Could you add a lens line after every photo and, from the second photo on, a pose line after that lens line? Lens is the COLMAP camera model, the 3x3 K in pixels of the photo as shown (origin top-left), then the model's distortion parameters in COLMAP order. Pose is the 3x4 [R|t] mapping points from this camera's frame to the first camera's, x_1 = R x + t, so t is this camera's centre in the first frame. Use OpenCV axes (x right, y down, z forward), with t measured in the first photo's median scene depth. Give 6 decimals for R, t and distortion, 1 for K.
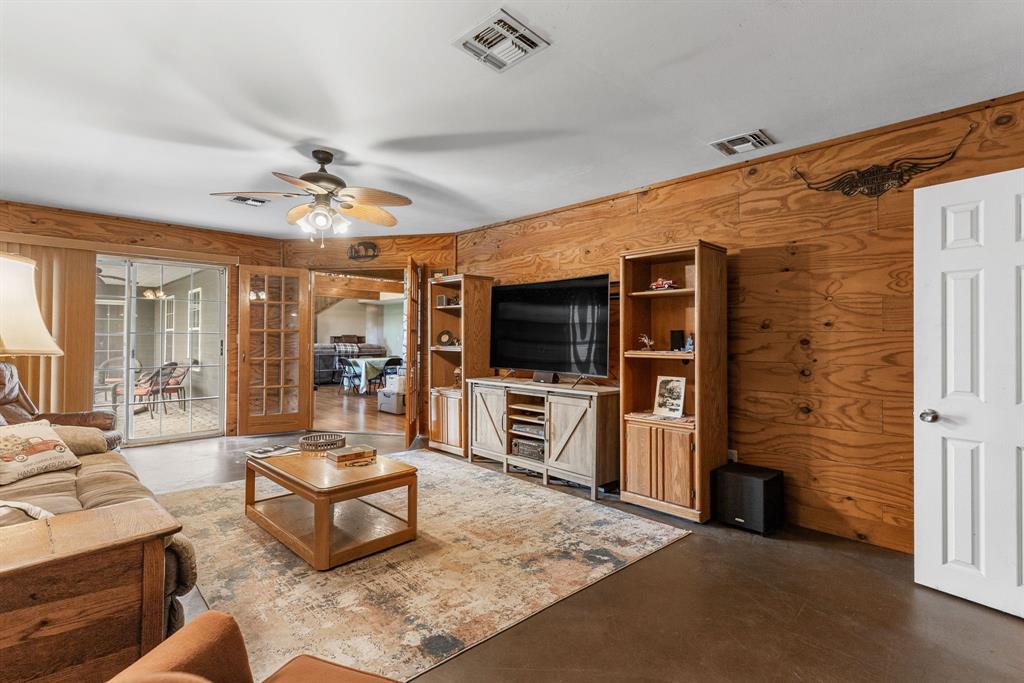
lens RADIAL K [[471.4, 0, 511.6], [0, 471.4, 337.5], [0, 0, 1]] dist [0.001014, 0.000649]
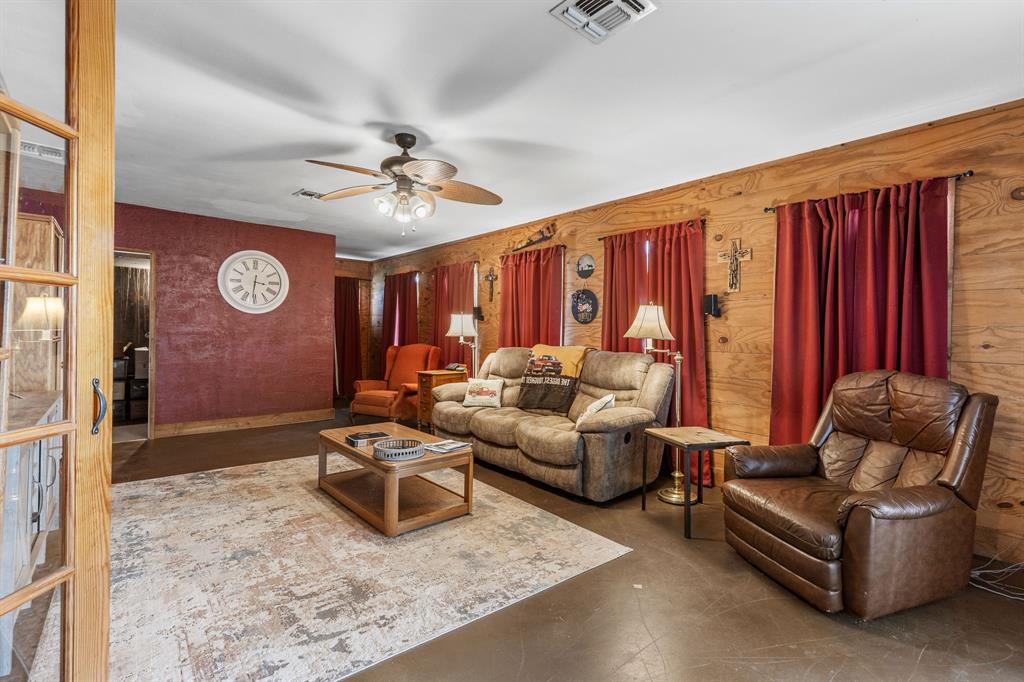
lens RADIAL K [[449.5, 0, 513.7], [0, 449.5, 337.3], [0, 0, 1]] dist [0.000636, -0.000023]
pose [[-0.998021, -0.024010, 0.058125, -0.625697], [-0.024455, 0.999677, -0.006963, 0.015771], [-0.057939, -0.008371, -0.998285, 1.736343]]
